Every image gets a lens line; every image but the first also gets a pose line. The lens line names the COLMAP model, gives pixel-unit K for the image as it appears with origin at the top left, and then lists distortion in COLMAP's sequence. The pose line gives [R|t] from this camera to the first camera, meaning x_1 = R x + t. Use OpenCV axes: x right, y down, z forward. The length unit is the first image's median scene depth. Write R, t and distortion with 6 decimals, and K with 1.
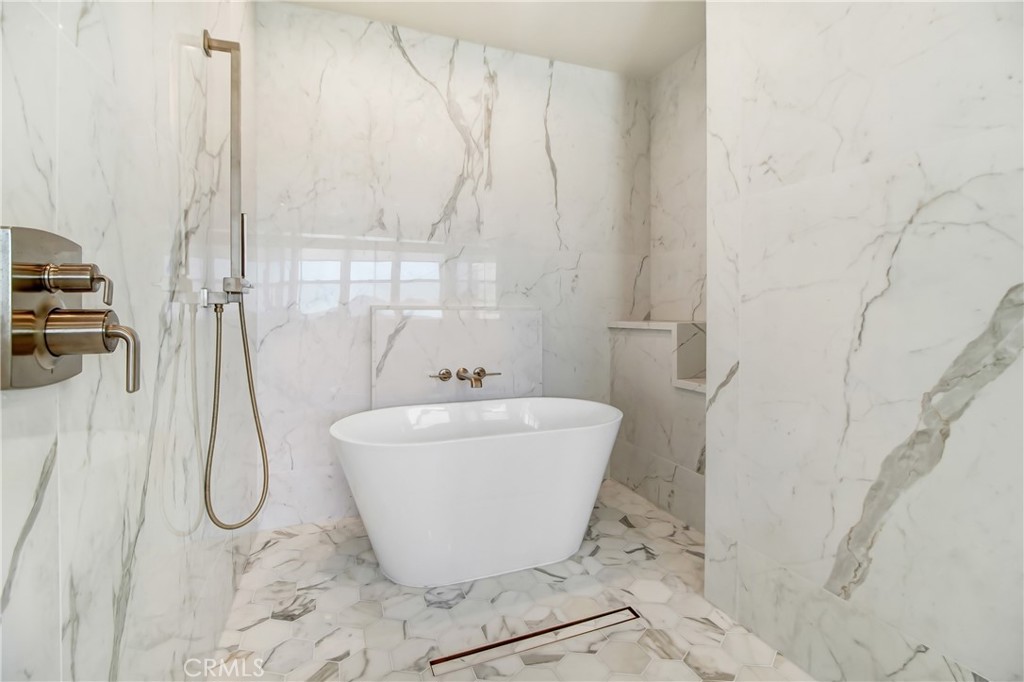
lens RADIAL K [[476.1, 0, 509.9], [0, 476.1, 301.8], [0, 0, 1]] dist [0.000669, 0.000087]
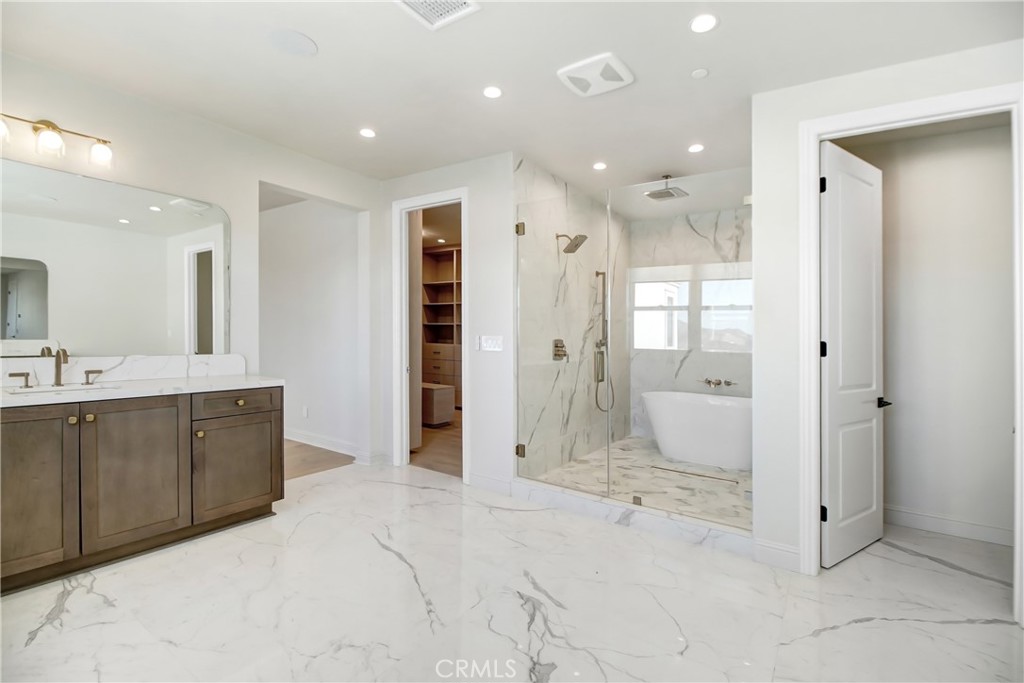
lens RADIAL K [[463.7, 0, 510.1], [0, 463.7, 327.9], [0, 0, 1]] dist [-0.000402, -0.000083]
pose [[0.571097, 0.001024, -0.820882, 1.371179], [-0.001826, 0.999998, -0.000023, -0.099943], [0.820880, 0.001512, 0.571098, -1.128860]]
